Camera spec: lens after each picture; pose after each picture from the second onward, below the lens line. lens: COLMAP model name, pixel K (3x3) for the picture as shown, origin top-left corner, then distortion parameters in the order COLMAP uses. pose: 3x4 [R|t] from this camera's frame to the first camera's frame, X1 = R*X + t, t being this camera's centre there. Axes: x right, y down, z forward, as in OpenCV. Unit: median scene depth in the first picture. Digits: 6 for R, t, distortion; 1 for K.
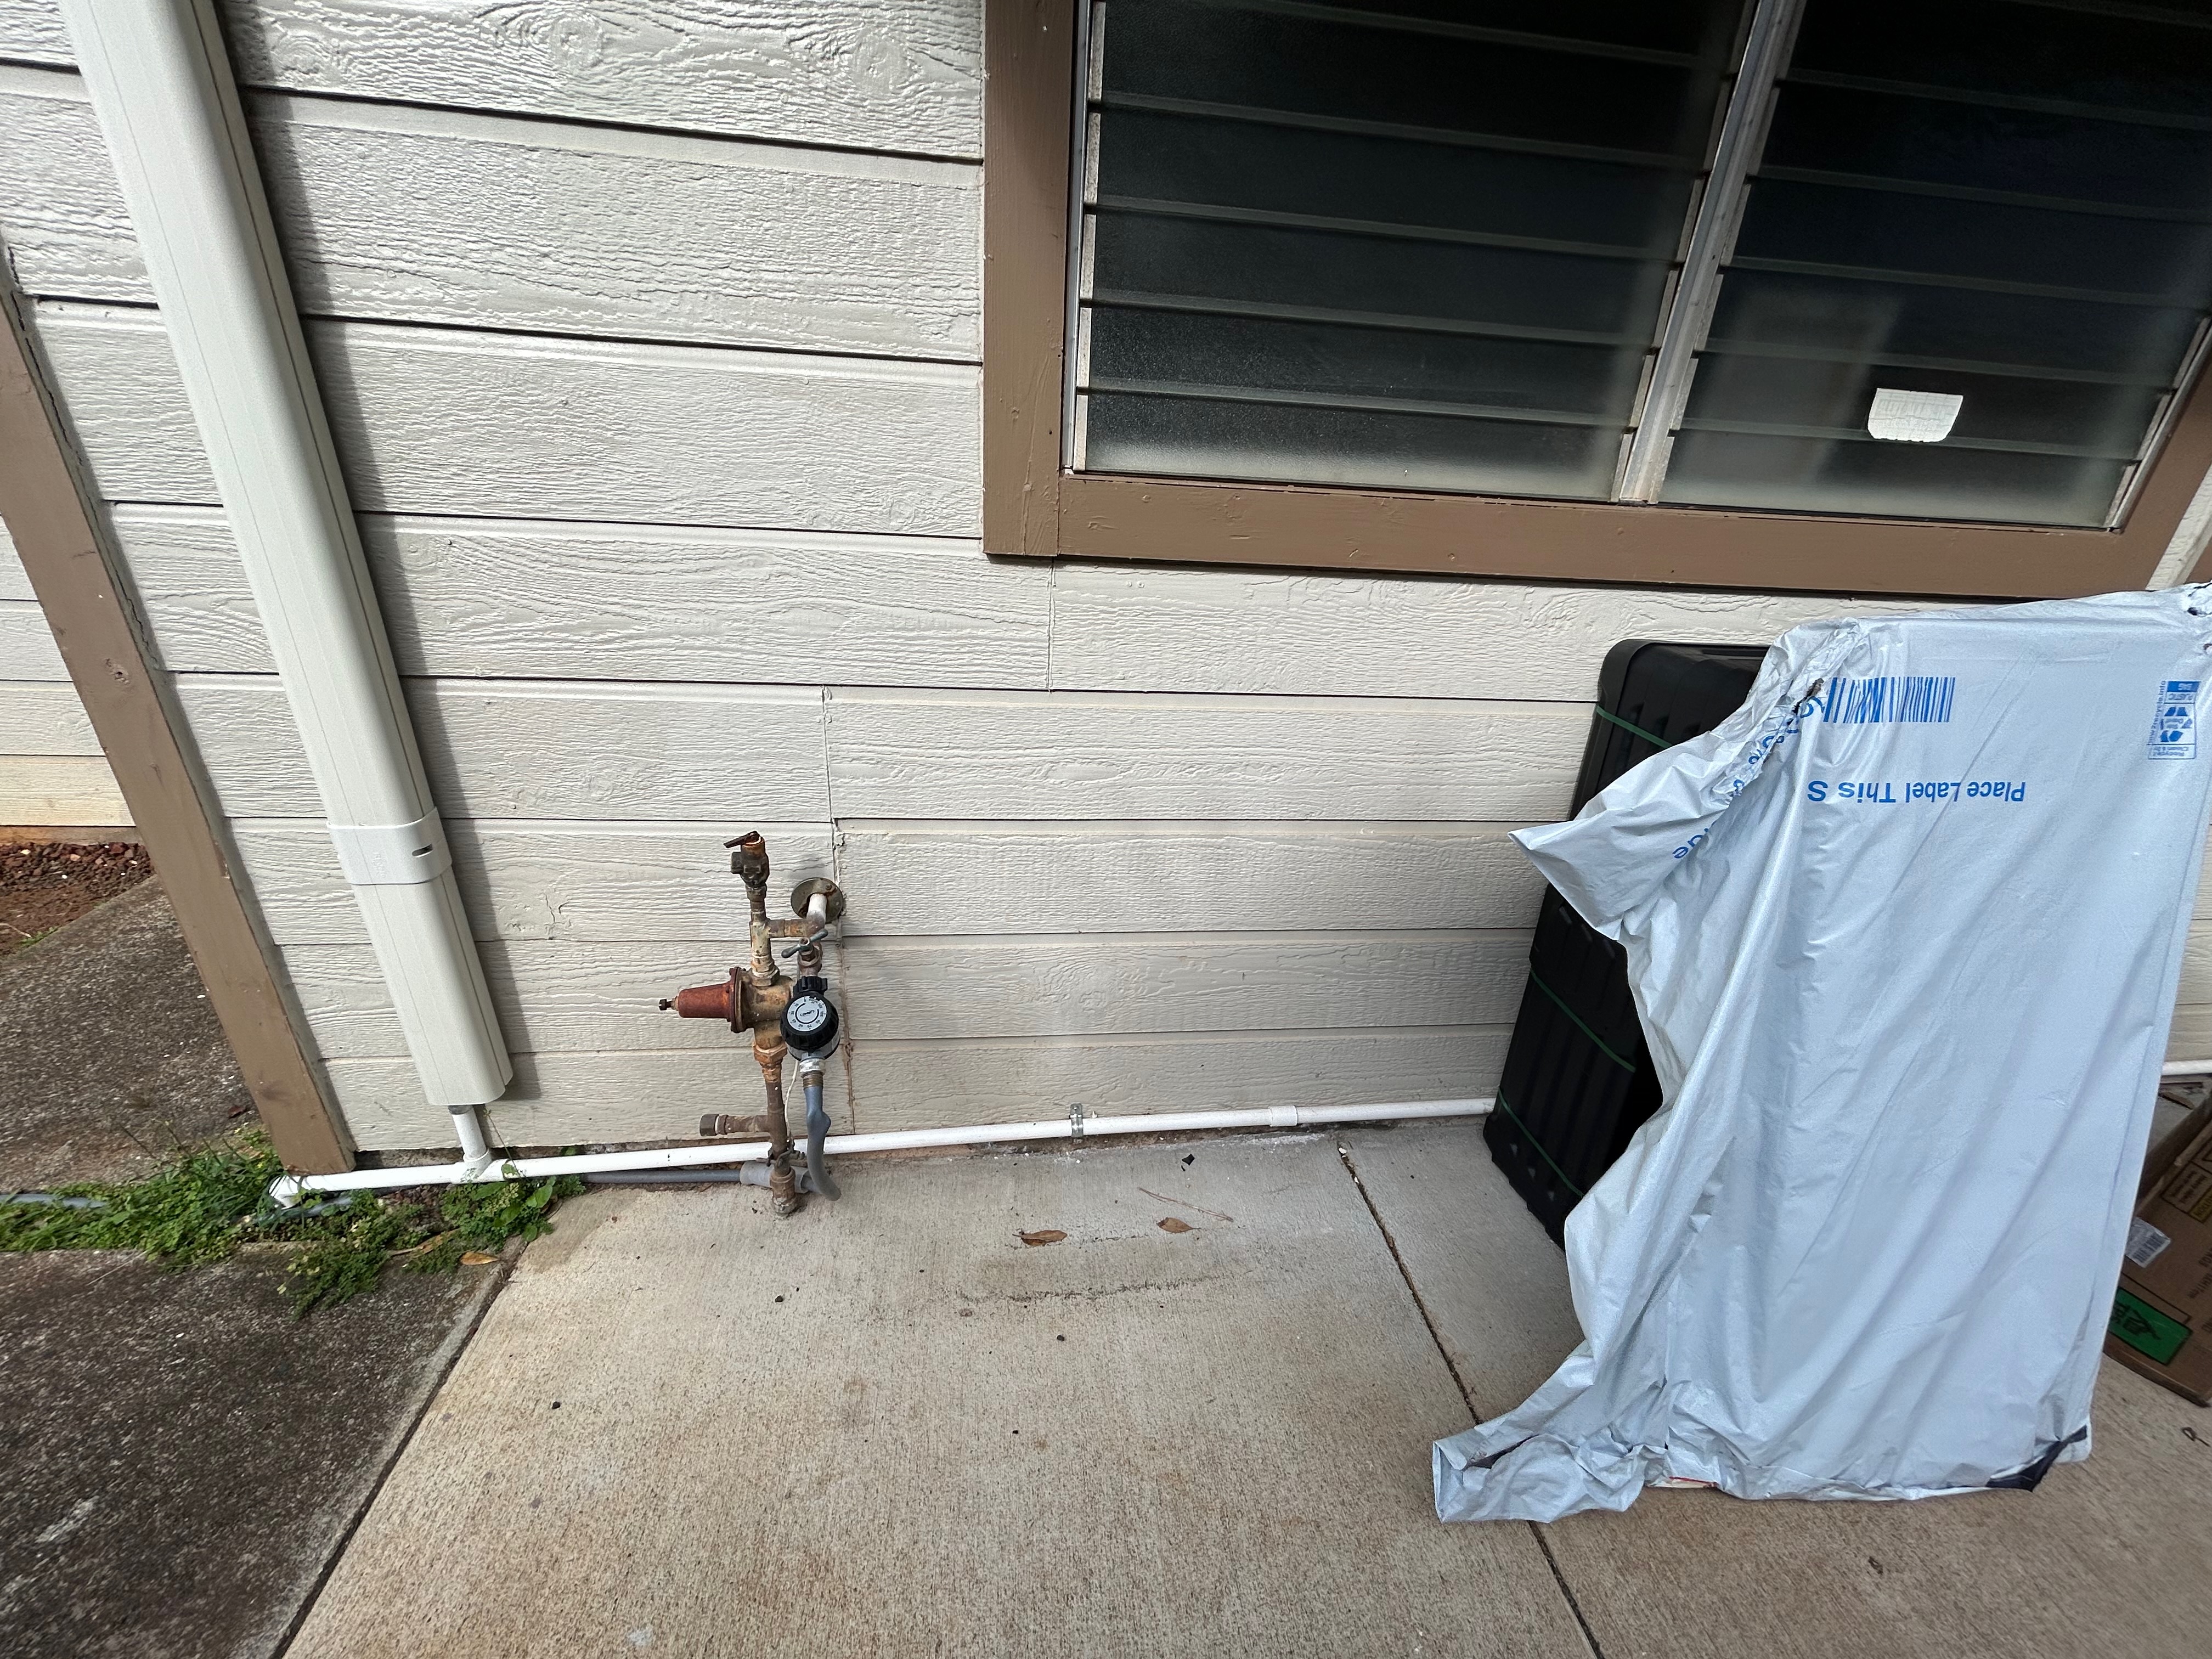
lens RADIAL K [[891.7, 0, 1102.2], [0, 891.7, 827.1], [0, 0, 1]] dist [-0.001016, 0.000386]
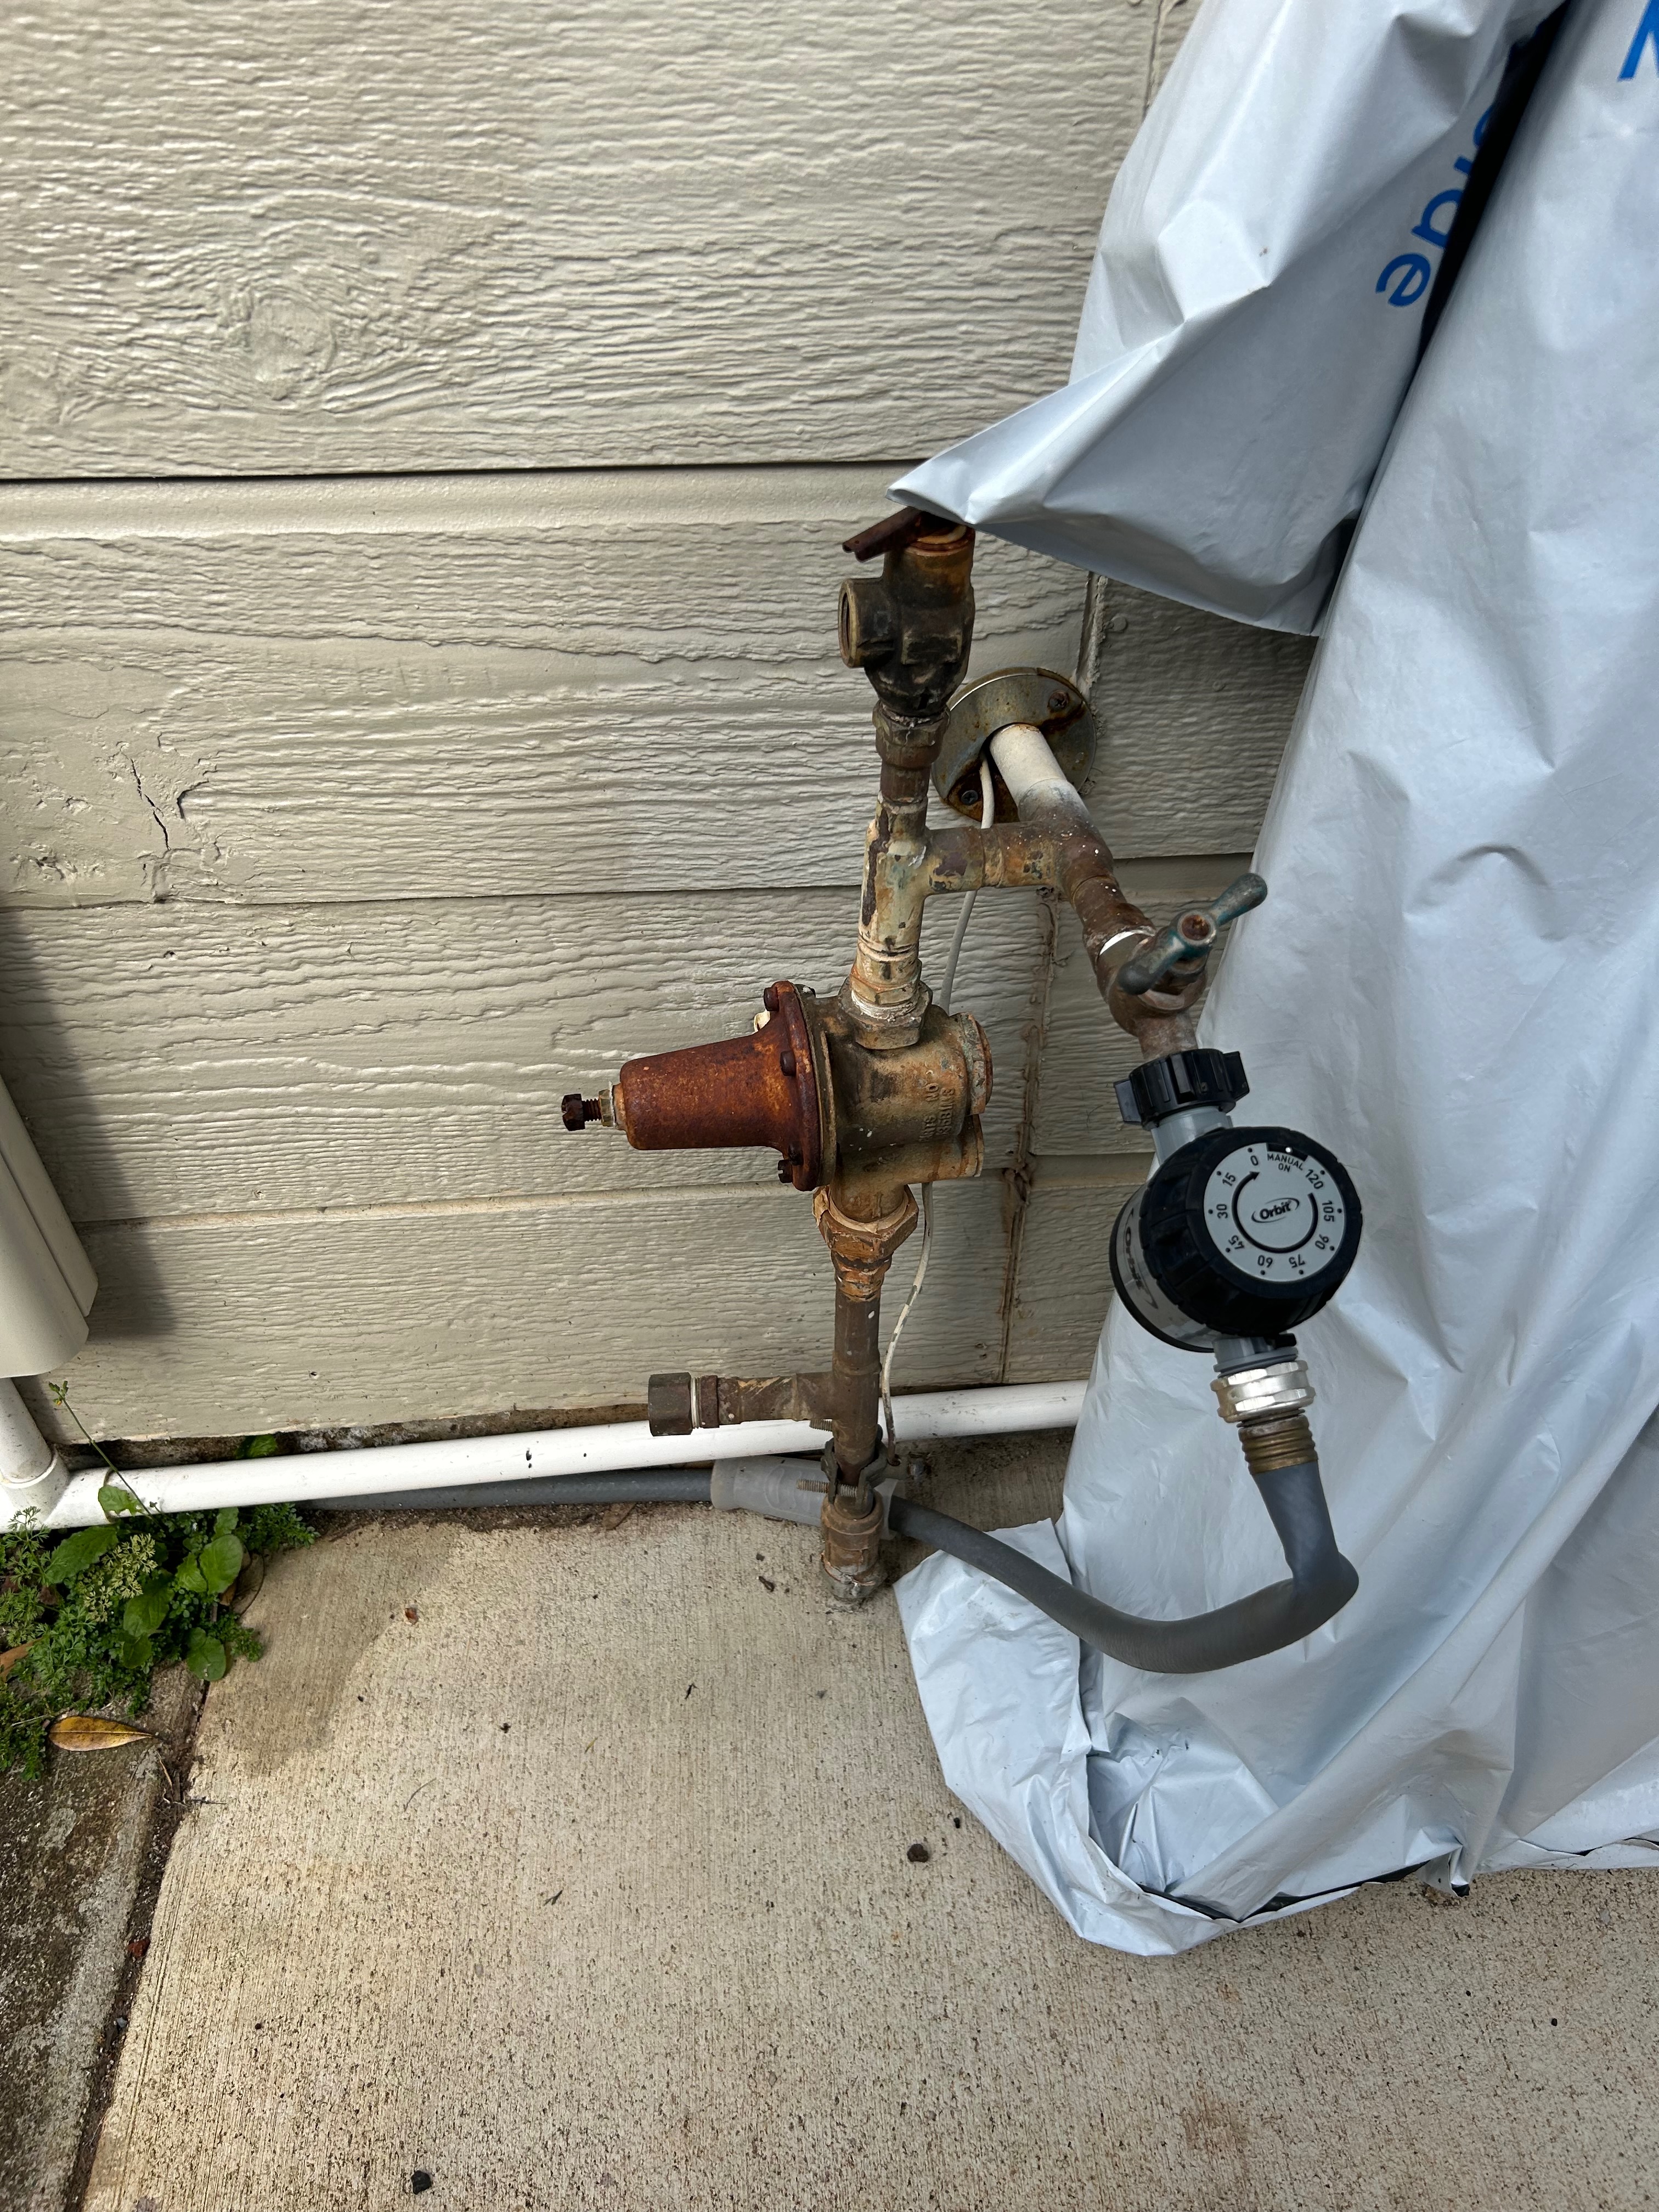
lens RADIAL K [[1709.5, 0, 829.5], [0, 1709.5, 1106.0], [0, 0, 1]] dist [0.058219, -0.086340]
pose [[0.997004, -0.014278, -0.076016, -0.387258], [0.037483, 0.948882, 0.313398, 0.016869], [0.067656, -0.315308, 0.946575, 0.483774]]
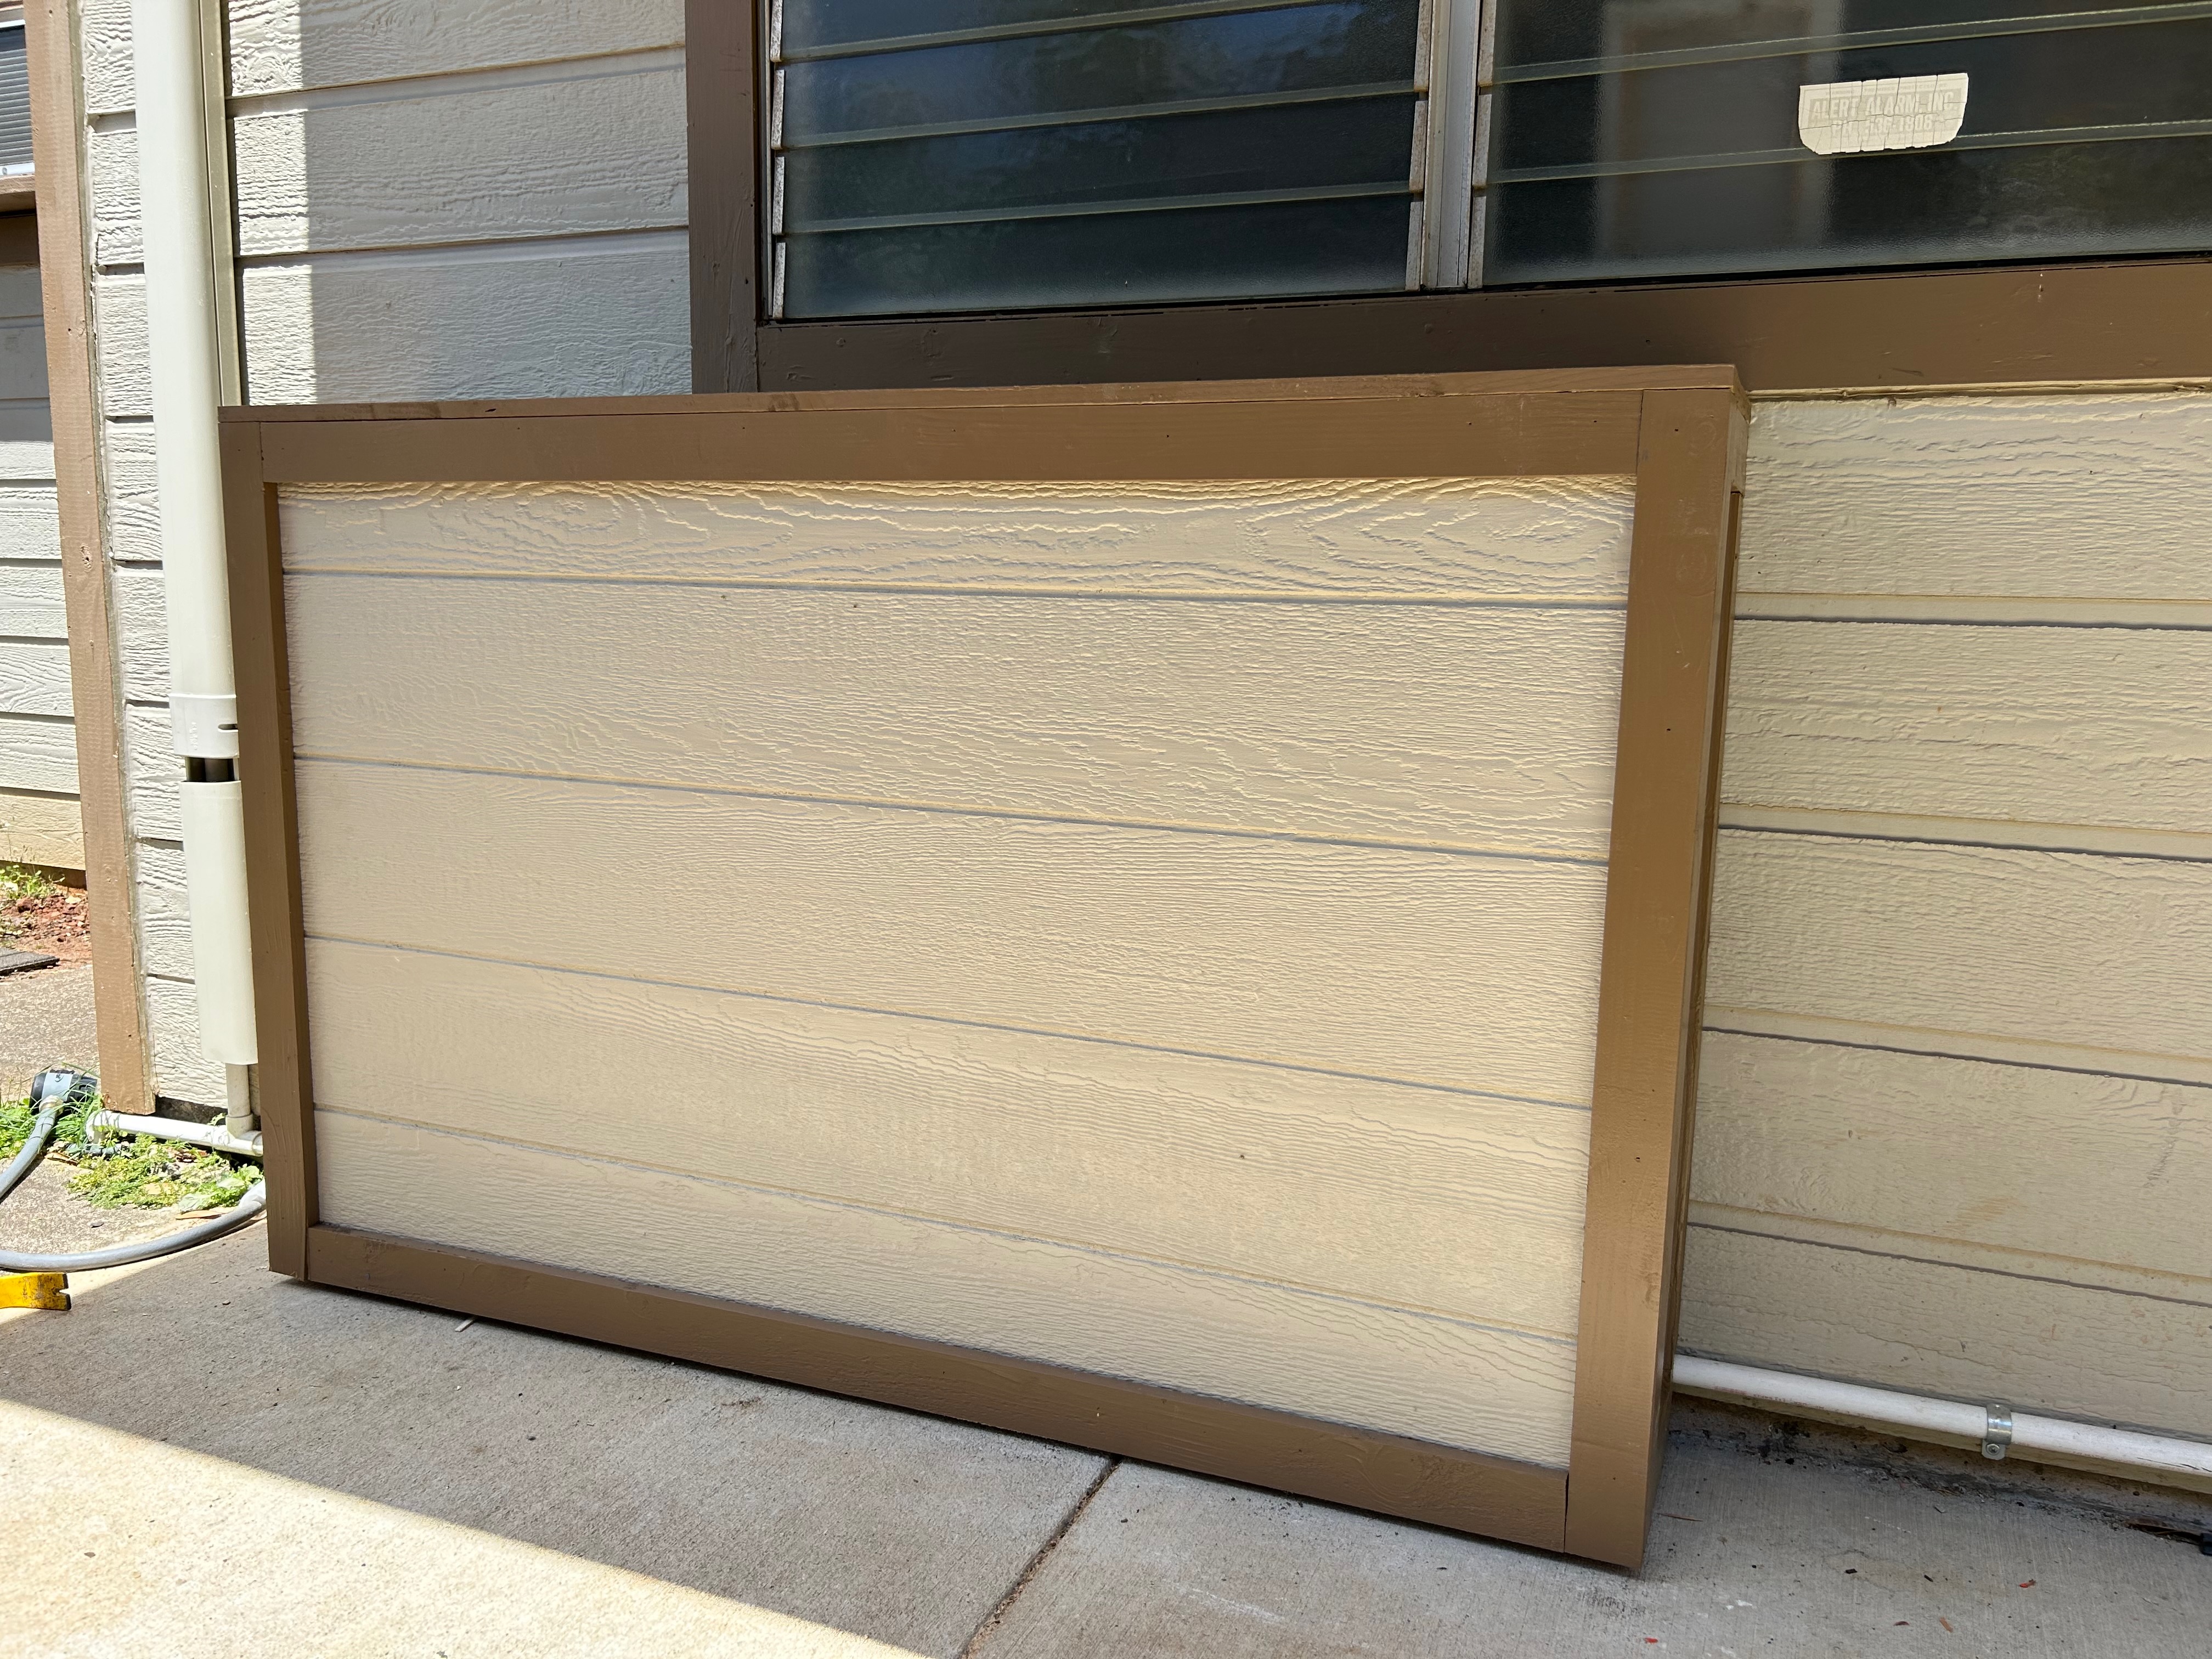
lens RADIAL K [[1709.5, 0, 1106.0], [0, 1709.5, 829.5], [0, 0, 1]] dist [0.058219, -0.086340]
pose [[0.867586, 0.032052, -0.496254, 1.102535], [-0.176071, 0.953076, -0.246264, 0.450557], [0.465074, 0.301031, 0.832518, -0.145553]]
